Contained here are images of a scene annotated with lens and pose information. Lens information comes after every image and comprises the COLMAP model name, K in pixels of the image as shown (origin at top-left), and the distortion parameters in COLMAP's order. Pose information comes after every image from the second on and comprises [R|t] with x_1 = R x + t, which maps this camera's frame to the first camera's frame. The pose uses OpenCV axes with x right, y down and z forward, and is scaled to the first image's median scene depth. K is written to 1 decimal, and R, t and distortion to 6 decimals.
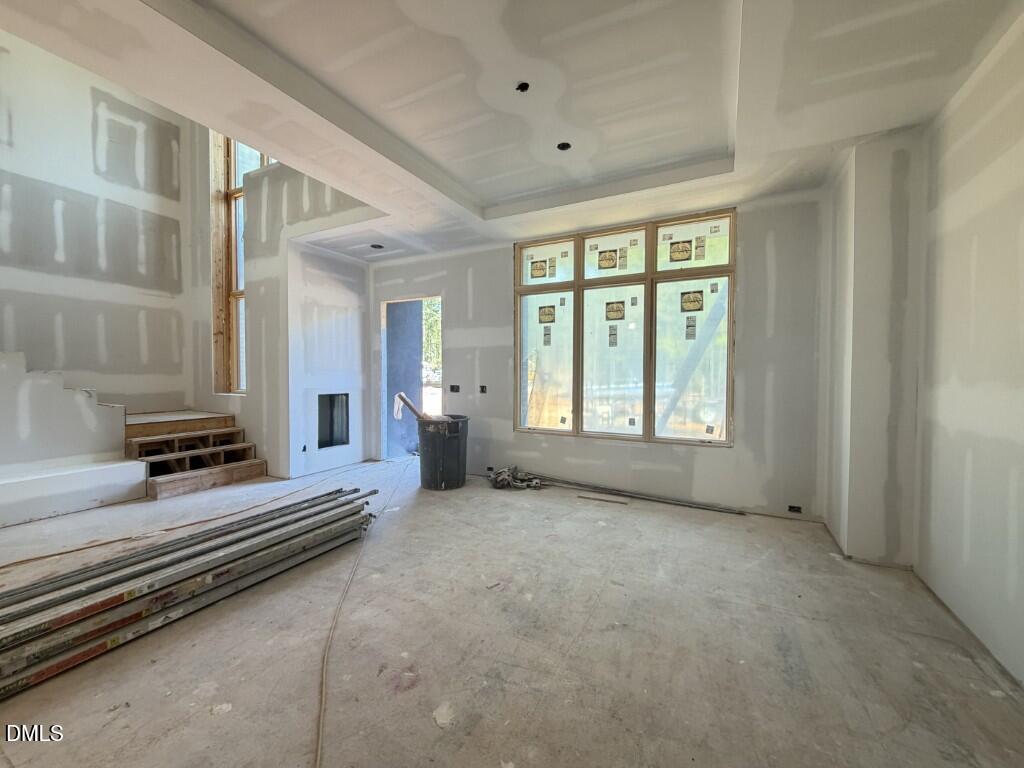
lens RADIAL K [[409.6, 0, 508.1], [0, 409.6, 383.8], [0, 0, 1]] dist [0.001147, 0.000387]
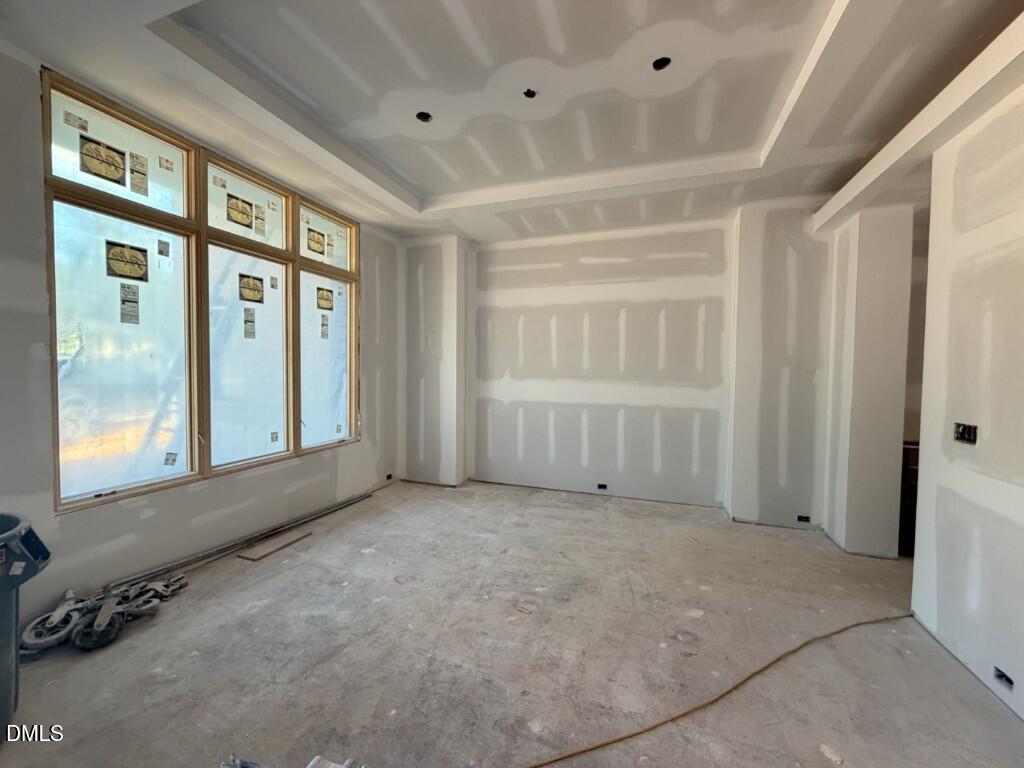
lens RADIAL K [[409.6, 0, 511.7], [0, 409.6, 384.3], [0, 0, 1]] dist [0.001147, 0.000387]
pose [[-0.149621, -0.043886, 0.987769, -0.581896], [0.010130, 0.998894, 0.045915, -0.042531], [-0.988692, 0.016876, -0.149011, 0.725616]]
